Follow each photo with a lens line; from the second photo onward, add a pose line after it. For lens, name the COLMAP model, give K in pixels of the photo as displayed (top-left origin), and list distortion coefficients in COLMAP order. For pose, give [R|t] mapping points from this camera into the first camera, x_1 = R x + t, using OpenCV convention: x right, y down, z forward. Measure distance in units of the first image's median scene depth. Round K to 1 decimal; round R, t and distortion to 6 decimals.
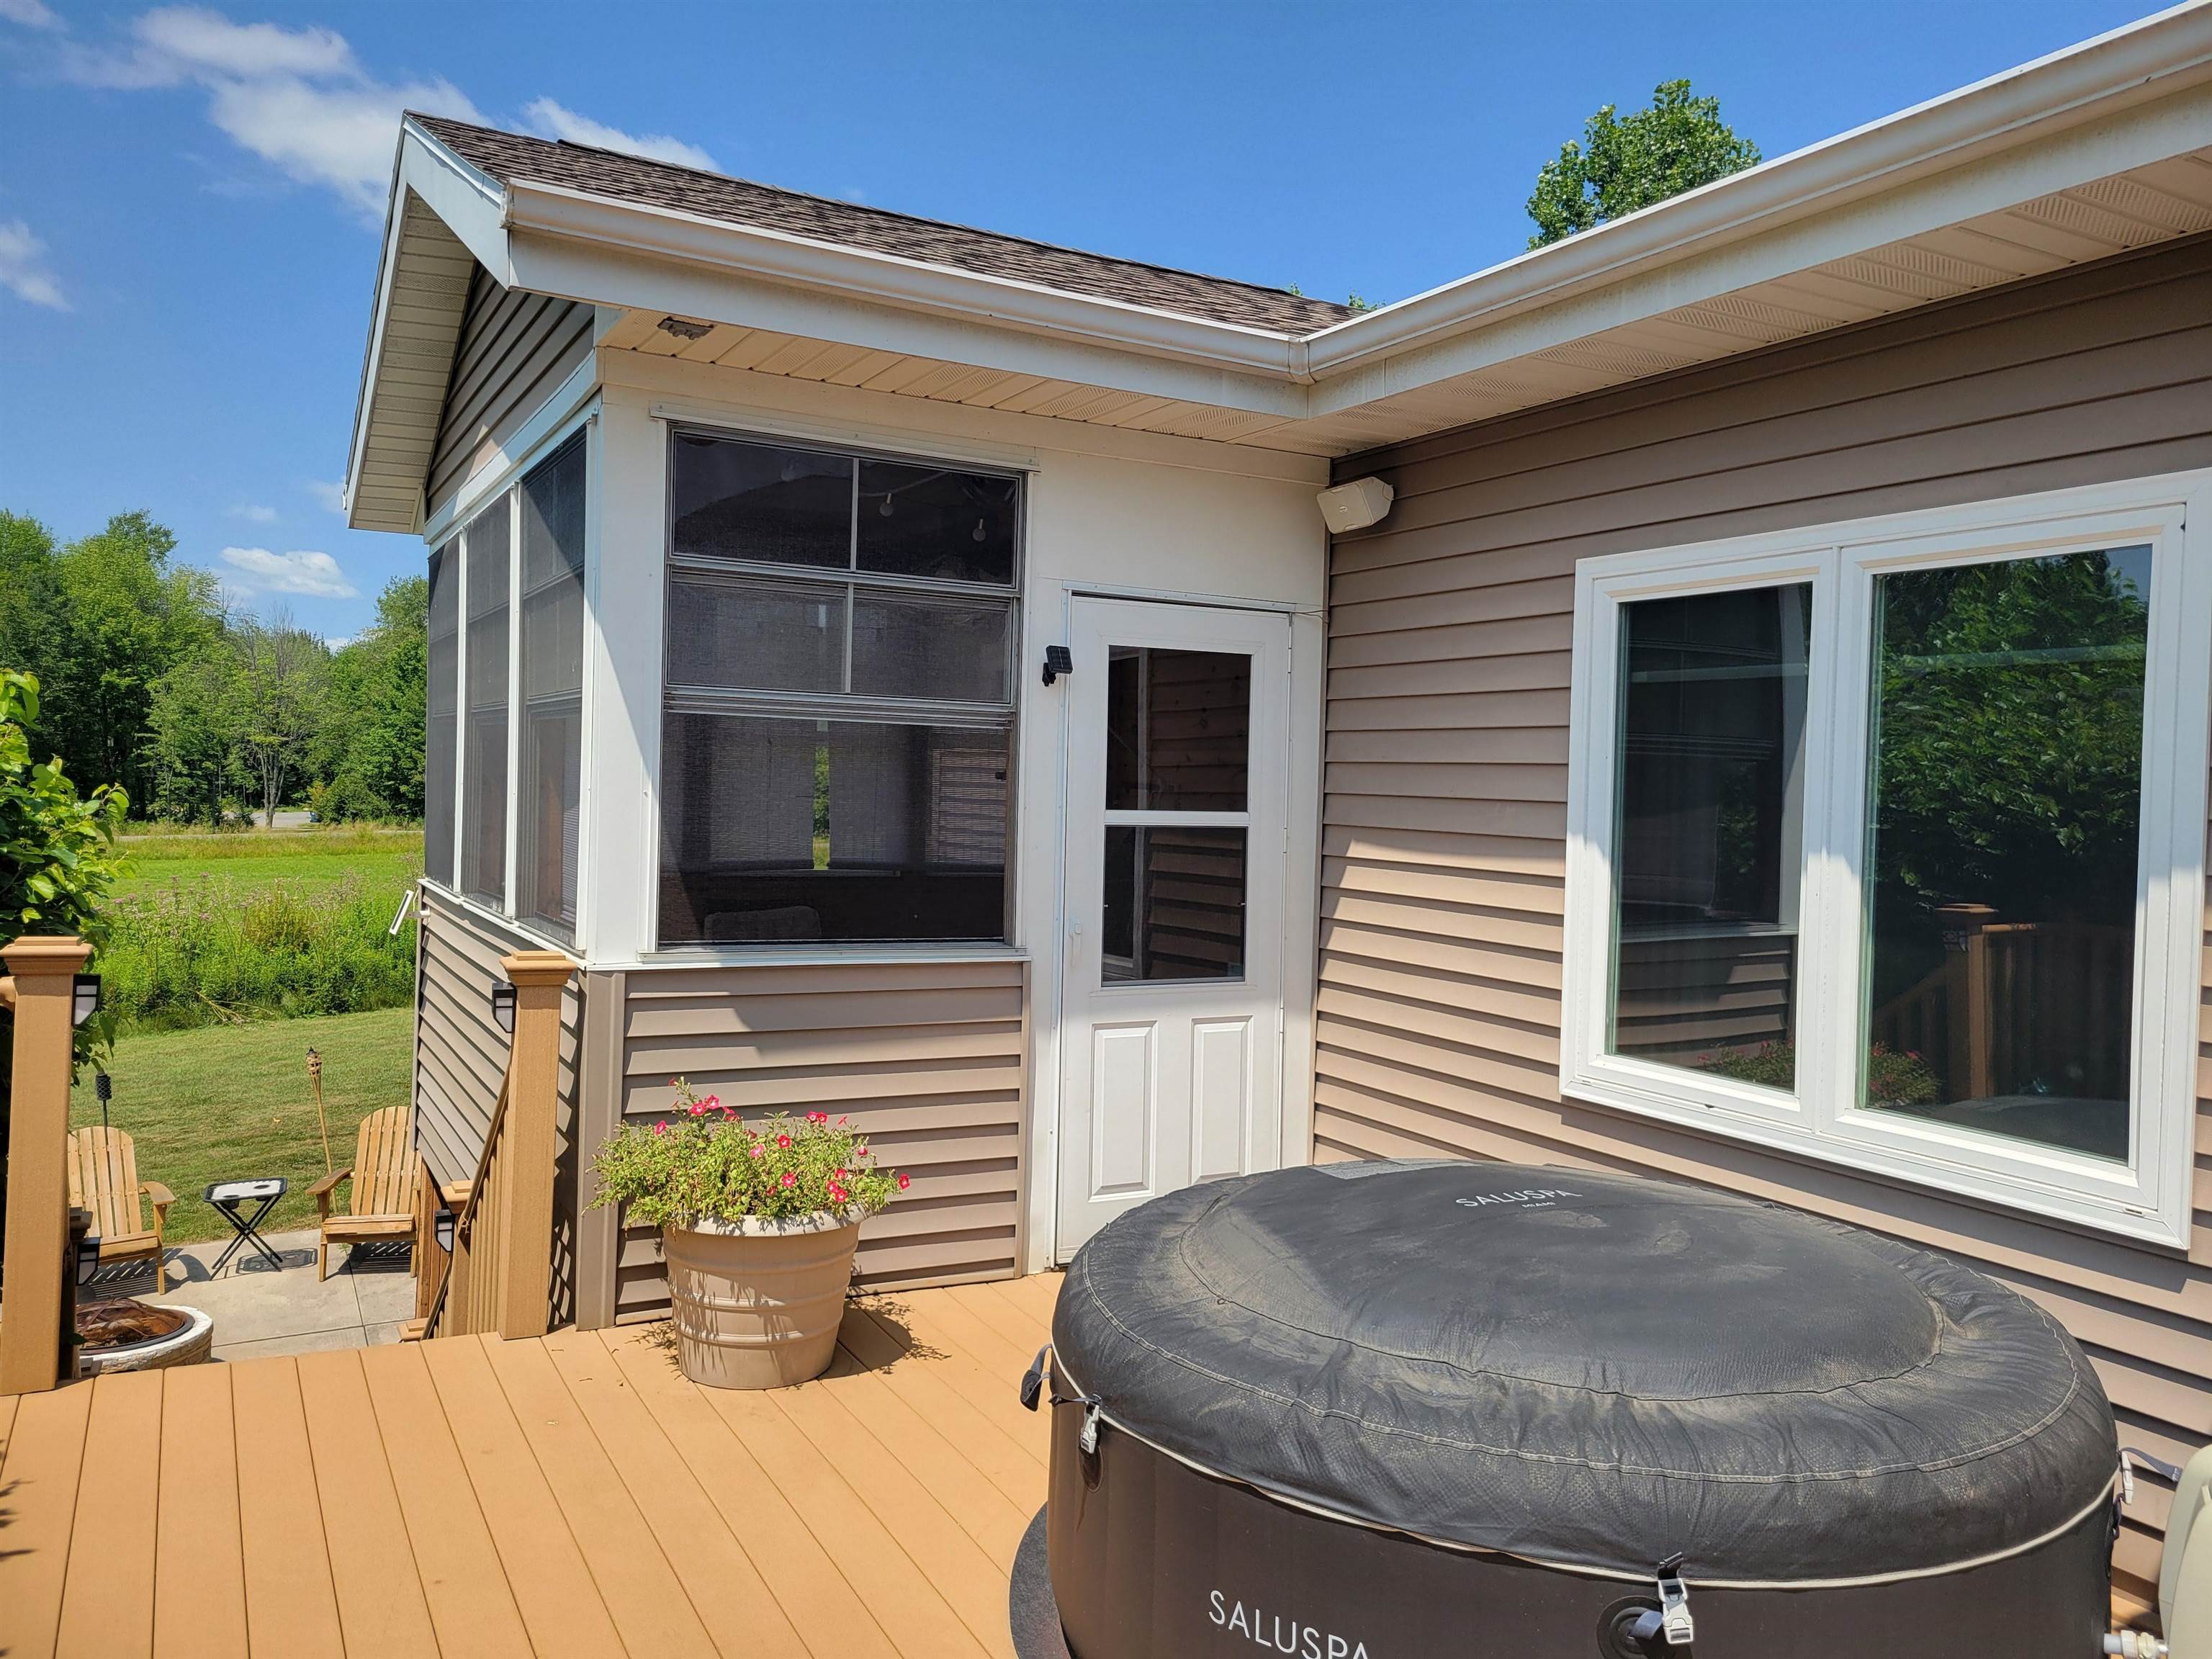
lens RADIAL K [[1661.4, 0, 1102.0], [0, 1661.4, 822.1], [0, 0, 1]] dist [0.043132, -0.022291]
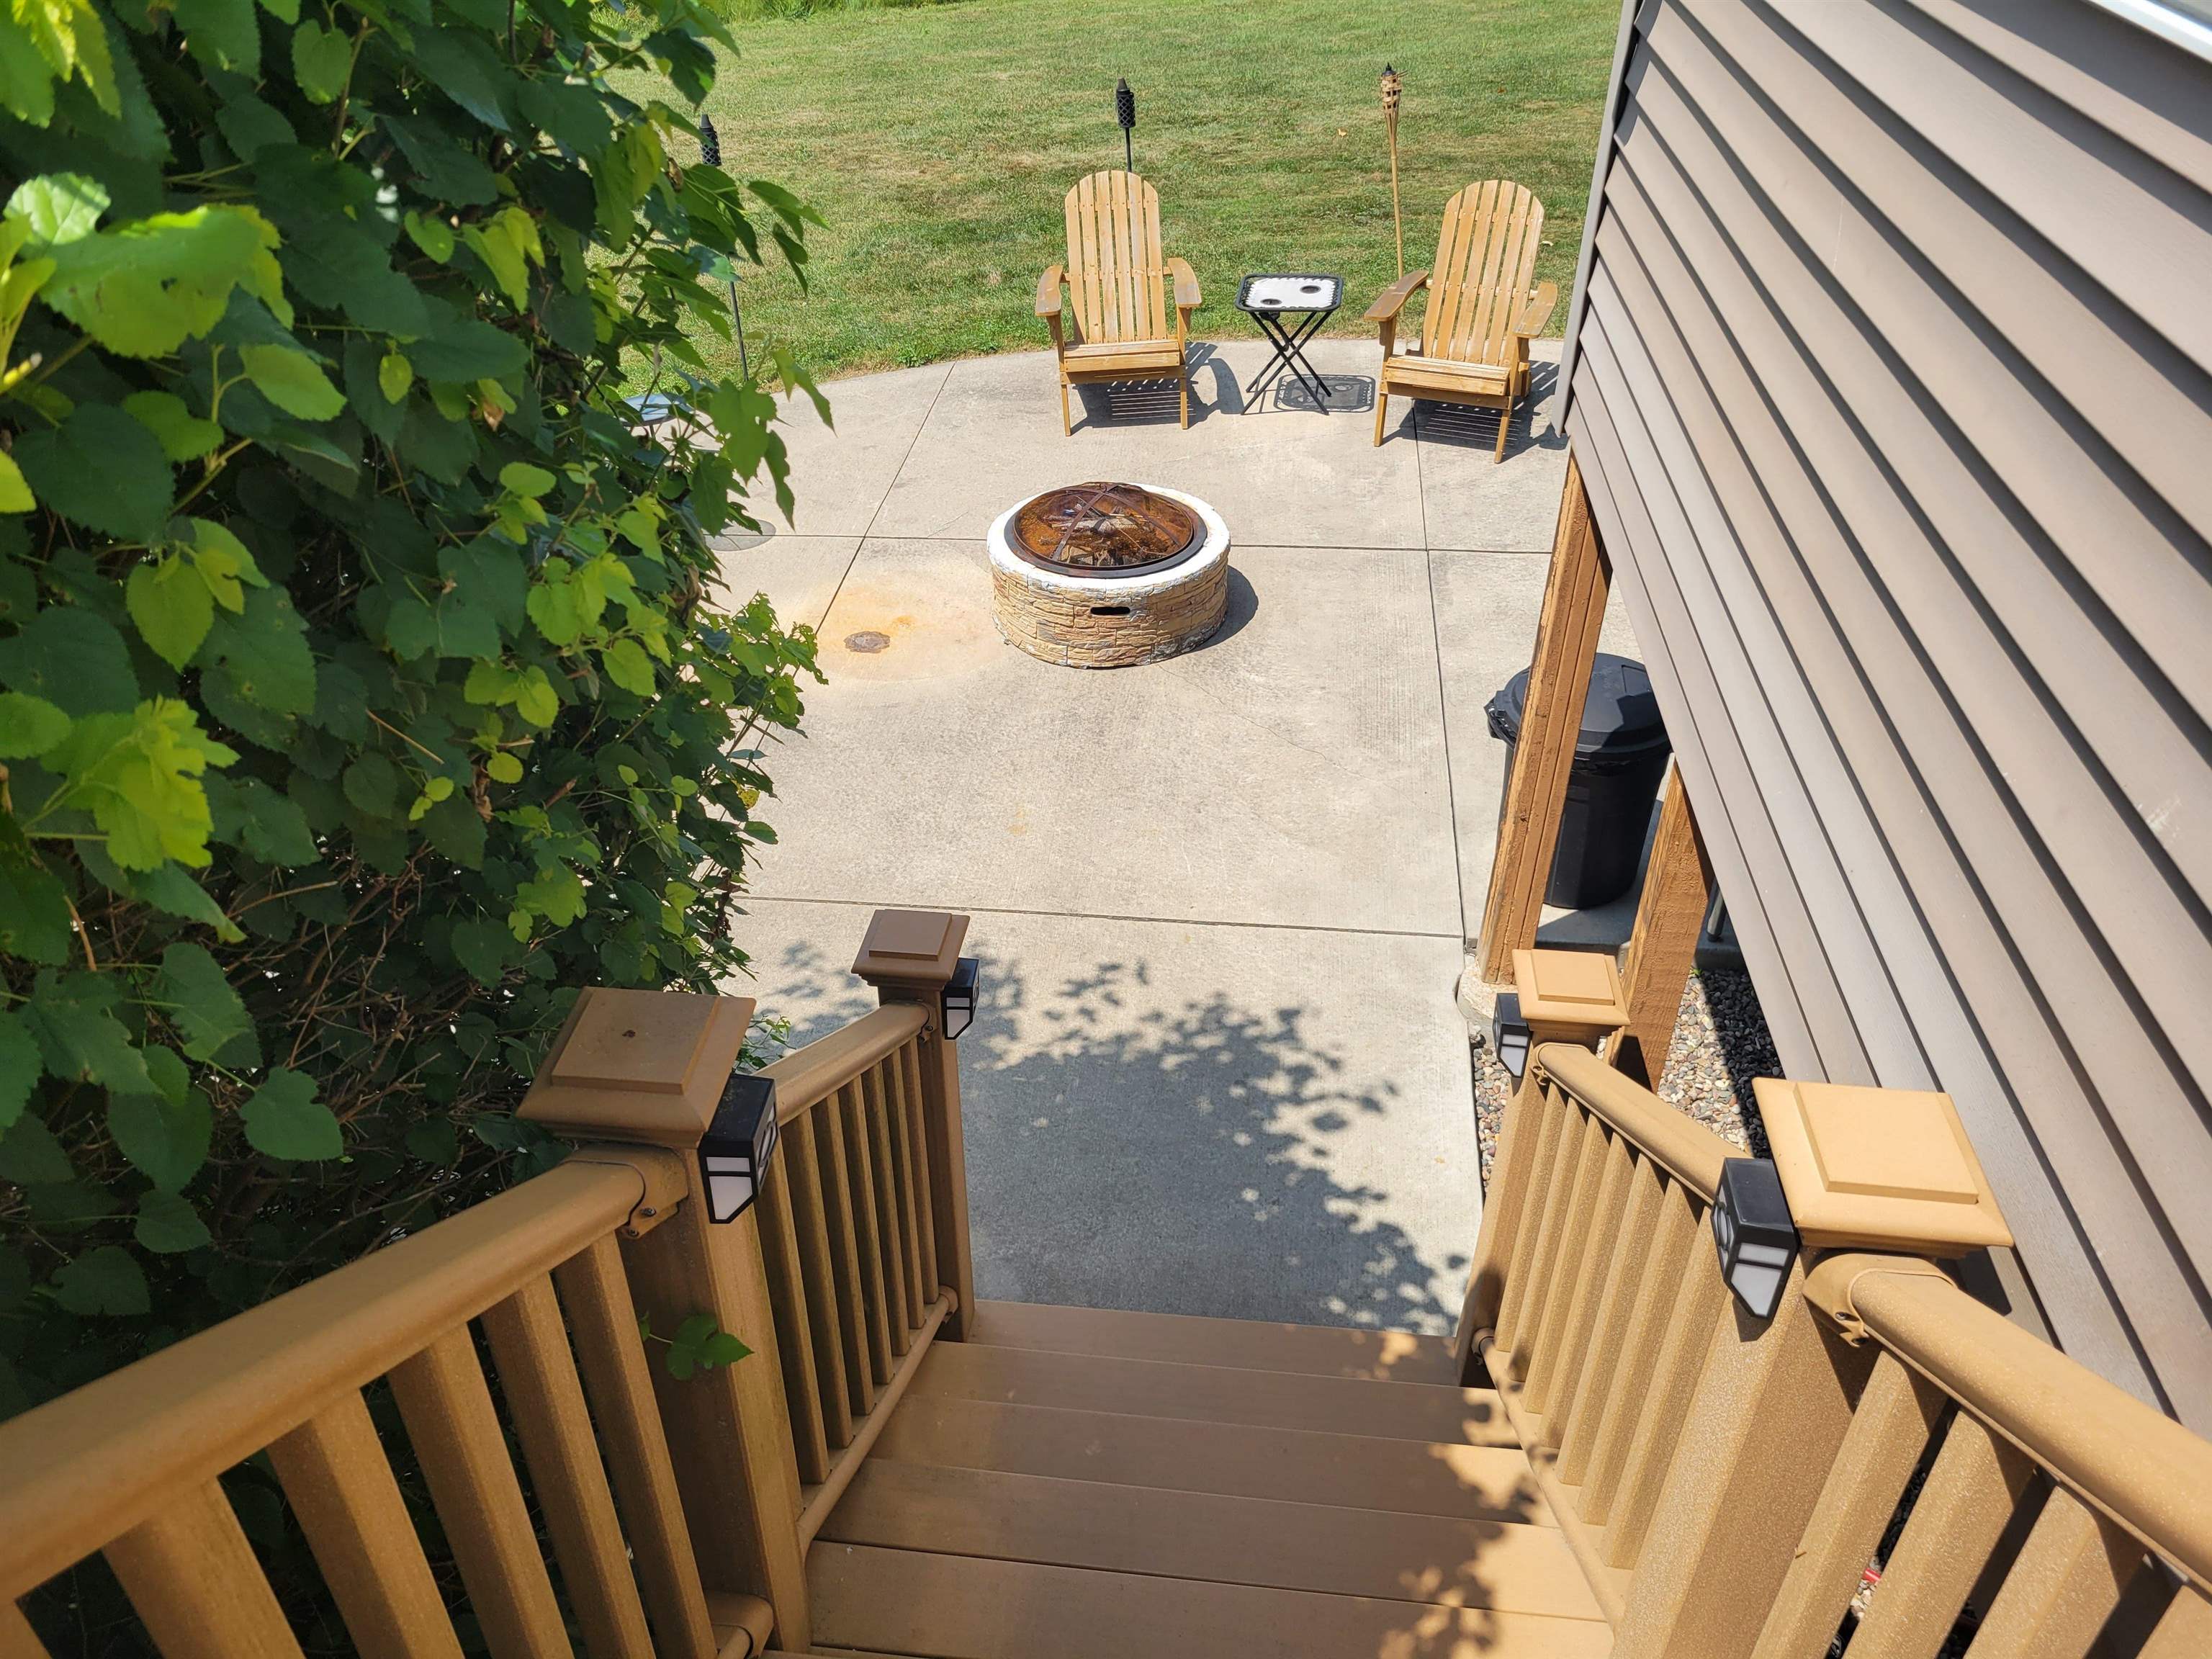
lens RADIAL K [[1661.4, 0, 1102.7], [0, 1661.4, 821.2], [0, 0, 1]] dist [0.043132, -0.022291]
pose [[0.830405, 0.298469, -0.470471, -0.179490], [0.019517, 0.828309, 0.559931, 0.009319], [0.556818, -0.474152, 0.682007, 0.374018]]
